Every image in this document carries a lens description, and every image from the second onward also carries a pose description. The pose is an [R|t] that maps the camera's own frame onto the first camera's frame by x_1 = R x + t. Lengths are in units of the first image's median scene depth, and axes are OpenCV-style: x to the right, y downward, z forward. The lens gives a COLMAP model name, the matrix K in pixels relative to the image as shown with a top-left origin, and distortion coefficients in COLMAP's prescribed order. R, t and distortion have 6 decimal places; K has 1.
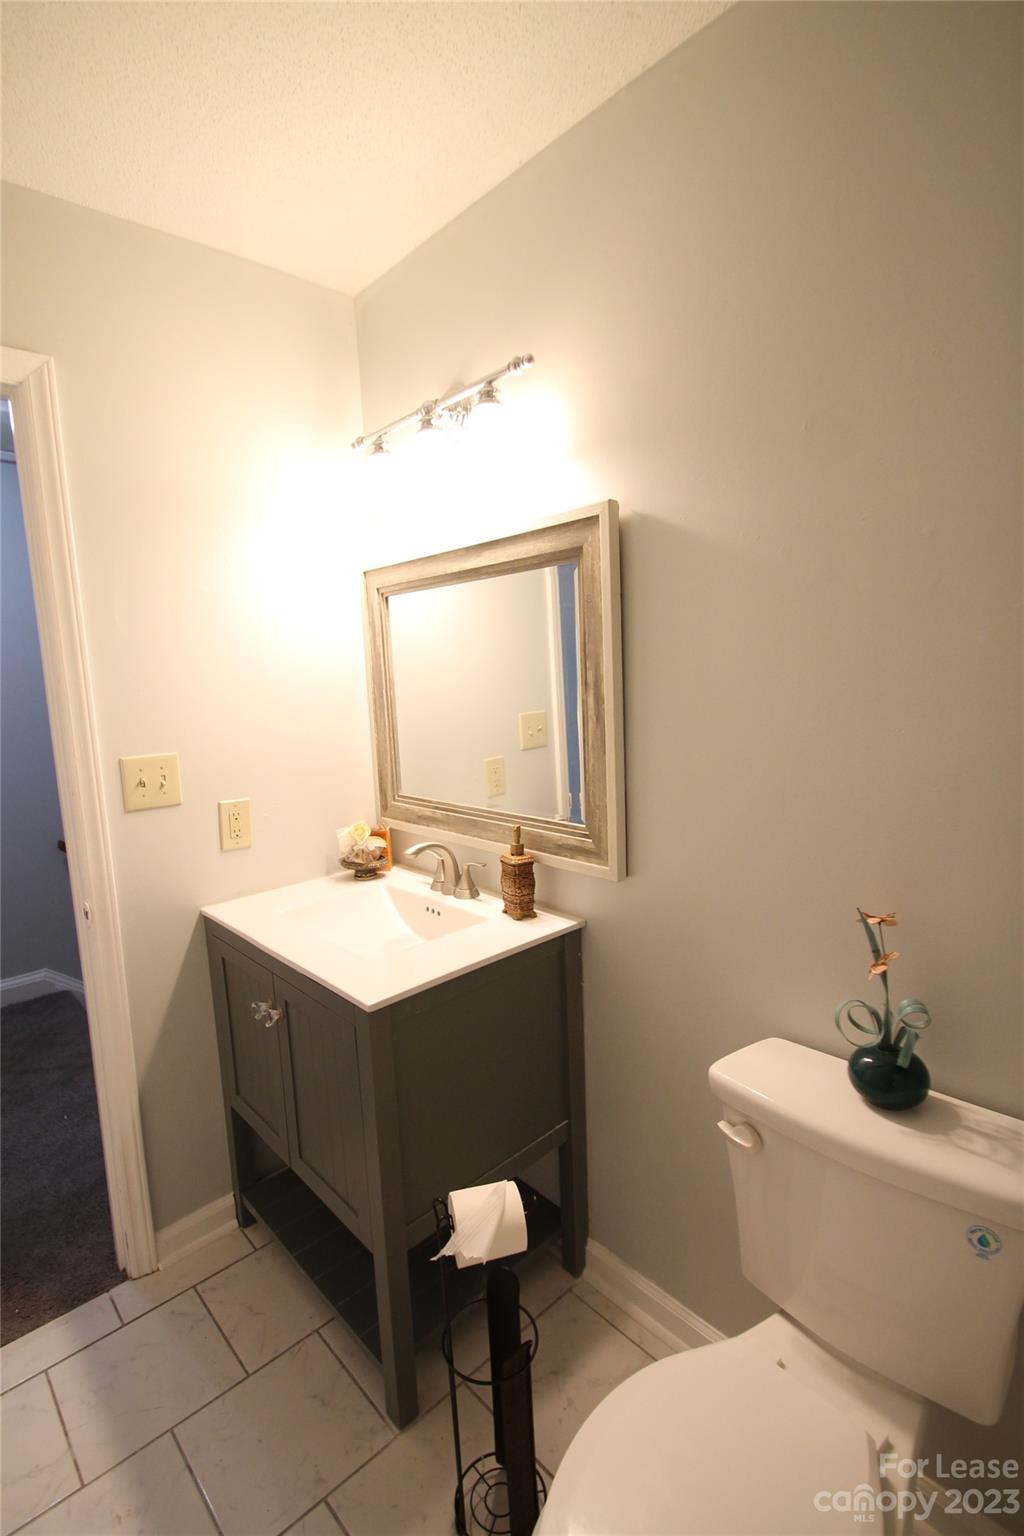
lens RADIAL K [[717.8, 0, 513.5], [0, 717.8, 770.6], [0, 0, 1]] dist [-0.011613, -0.009742]
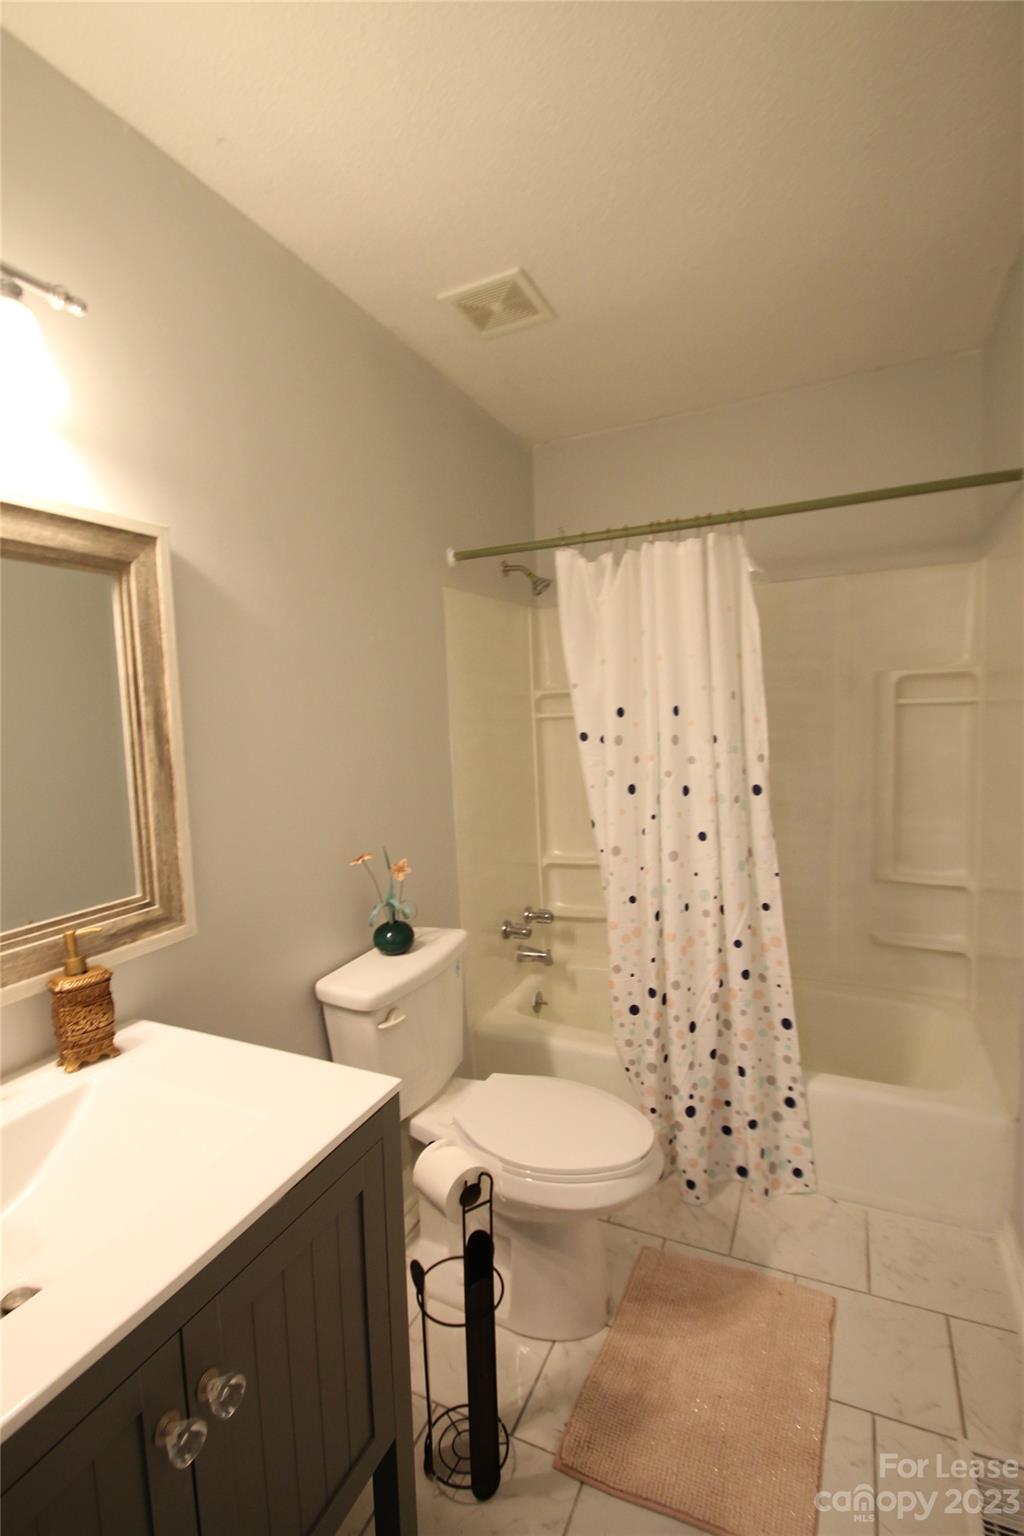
lens RADIAL K [[717.8, 0, 498.3], [0, 717.8, 774.1], [0, 0, 1]] dist [-0.011613, -0.009742]
pose [[-0.374993, -0.028311, 0.926595, -0.834001], [0.179070, 0.978496, 0.102366, -0.070764], [-0.909568, 0.204312, -0.361860, 0.922238]]
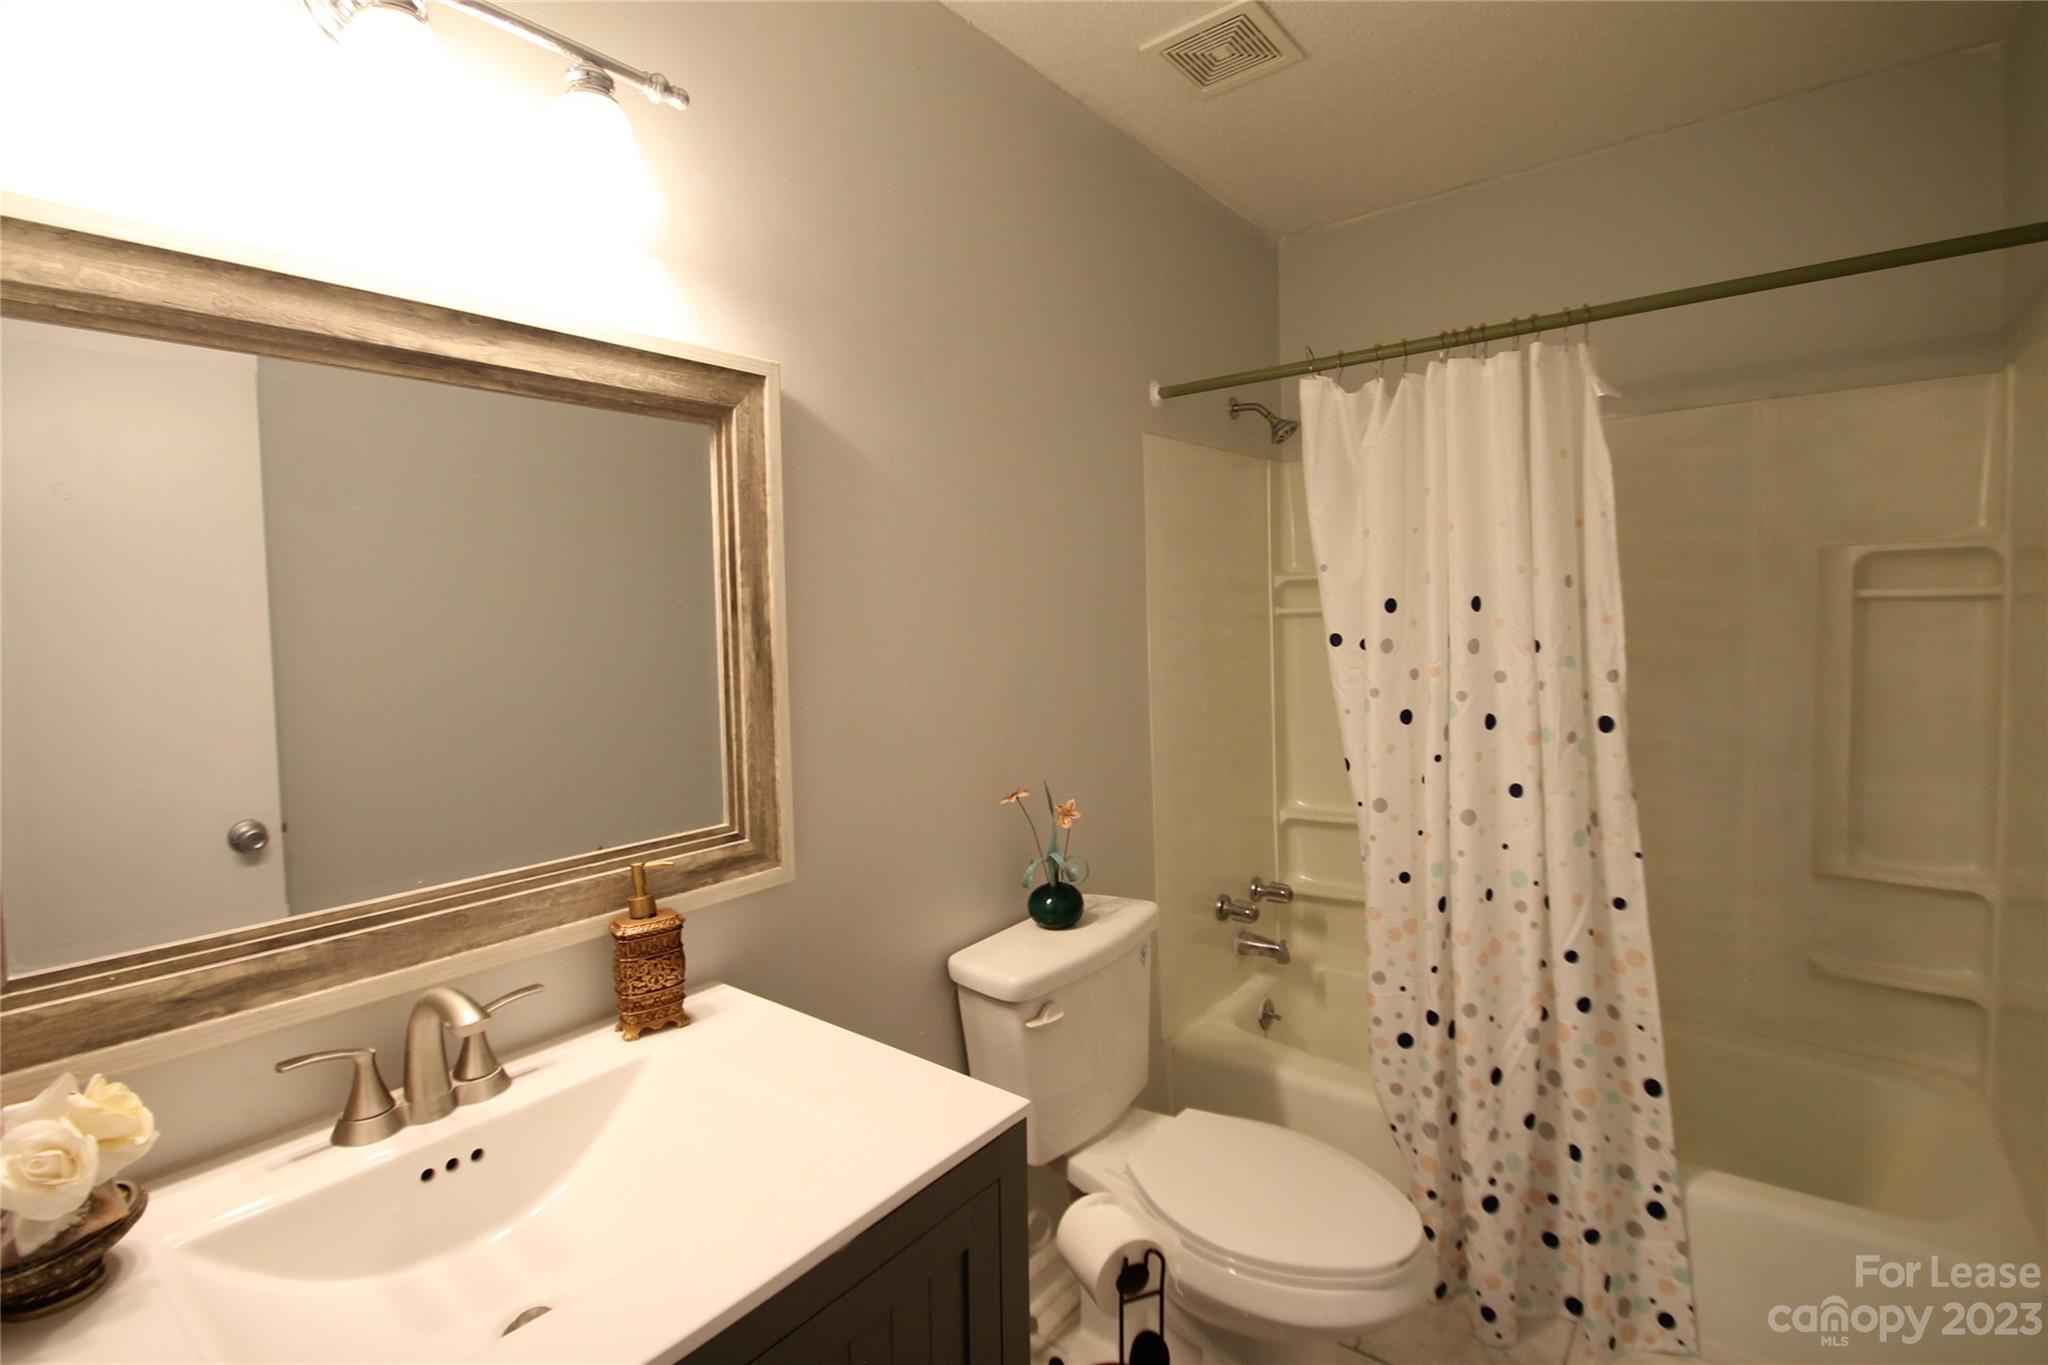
lens RADIAL K [[957.0, 0, 1016.9], [0, 957.0, 661.1], [0, 0, 1]] dist [-0.011613, -0.009742]
pose [[-0.154574, -0.004260, 0.987972, -0.821506], [0.167645, 0.985376, 0.030478, -0.052528], [-0.973654, 0.170339, -0.151599, 0.876519]]
